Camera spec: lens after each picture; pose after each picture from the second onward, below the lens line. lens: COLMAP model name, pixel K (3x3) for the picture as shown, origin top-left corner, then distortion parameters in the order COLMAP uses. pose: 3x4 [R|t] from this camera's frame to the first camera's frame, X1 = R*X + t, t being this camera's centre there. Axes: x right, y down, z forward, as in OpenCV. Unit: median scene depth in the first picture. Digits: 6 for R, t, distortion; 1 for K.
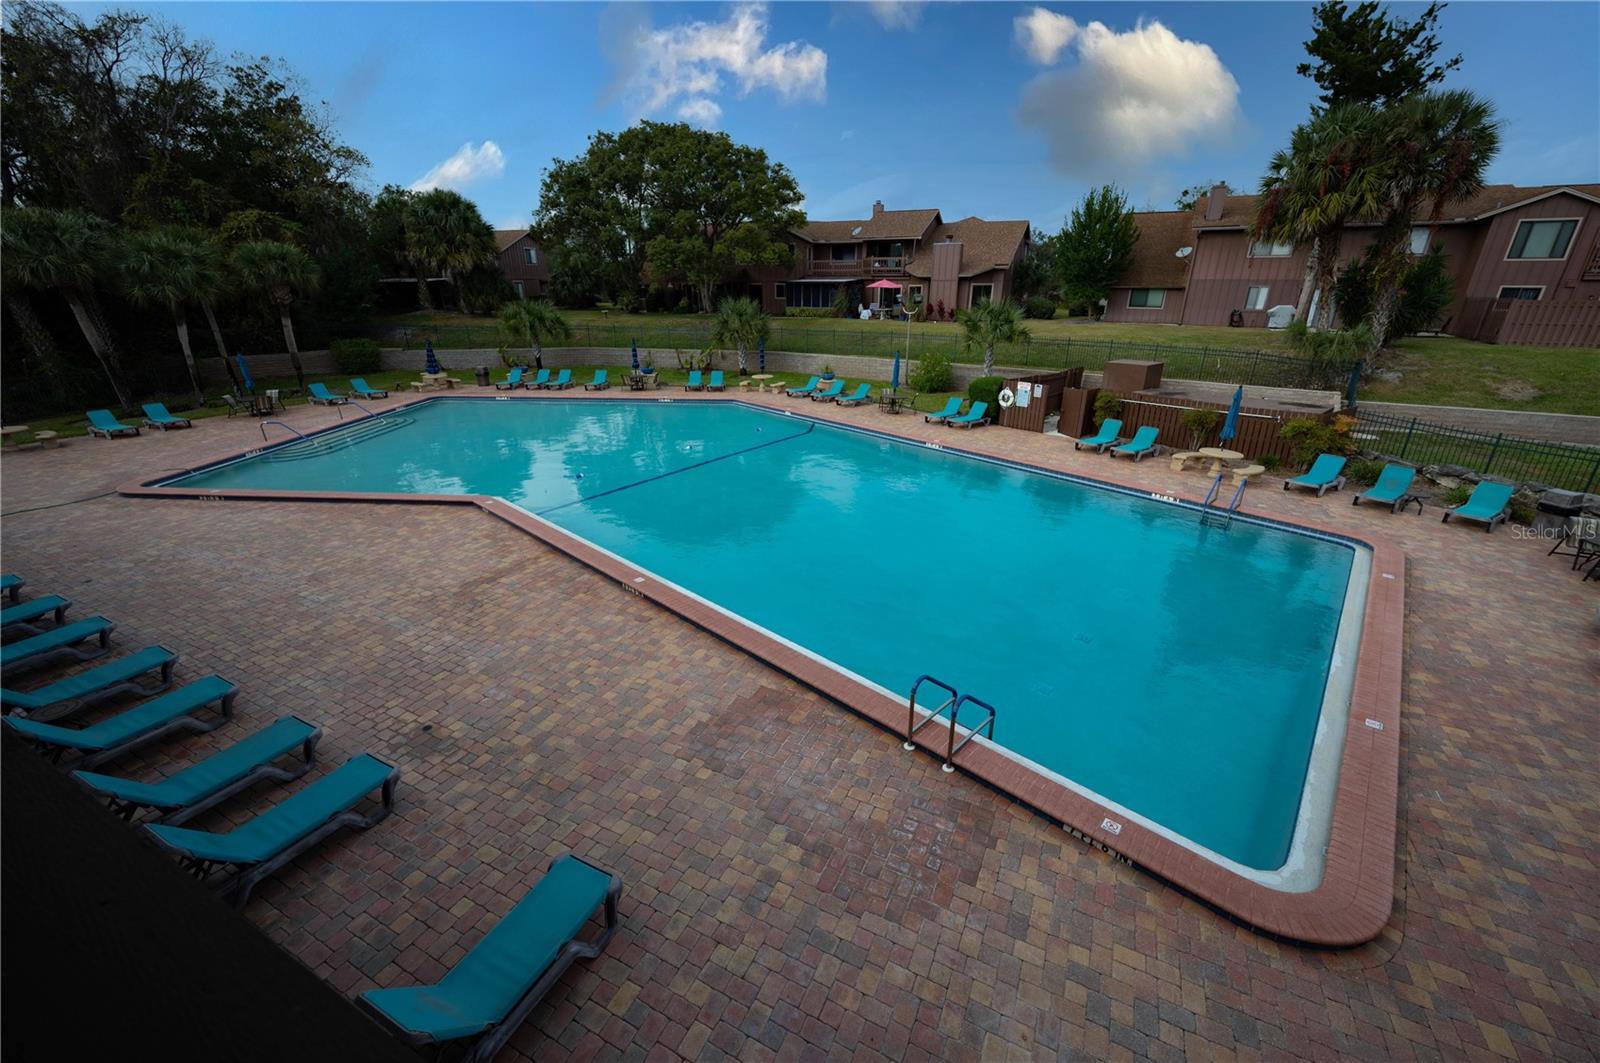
lens RADIAL K [[623.8, 0, 800.0], [0, 623.8, 531.5], [0, 0, 1]] dist [-0.001962, -0.000345]
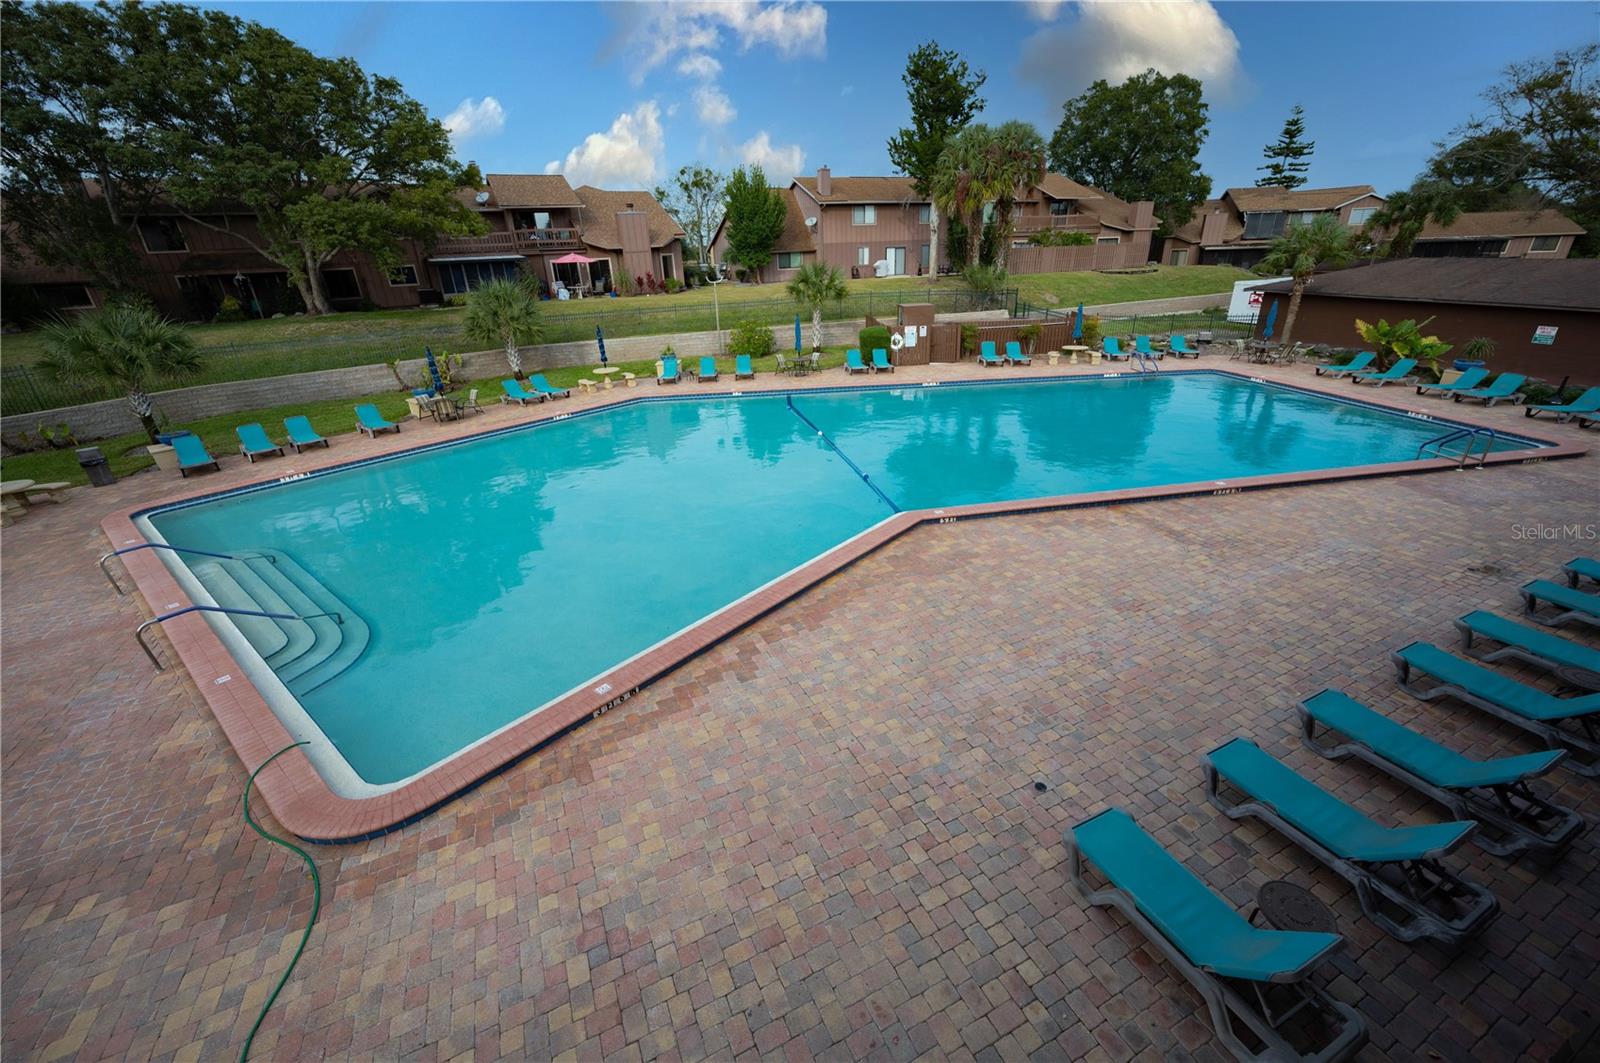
lens RADIAL K [[623.8, 0, 800.0], [0, 623.8, 531.5], [0, 0, 1]] dist [-0.001962, -0.000345]
pose [[0.618602, -0.347035, 0.704910, -0.776397], [0.325117, 0.929817, 0.172450, -0.145743], [-0.715284, 0.122500, 0.688014, 0.360650]]
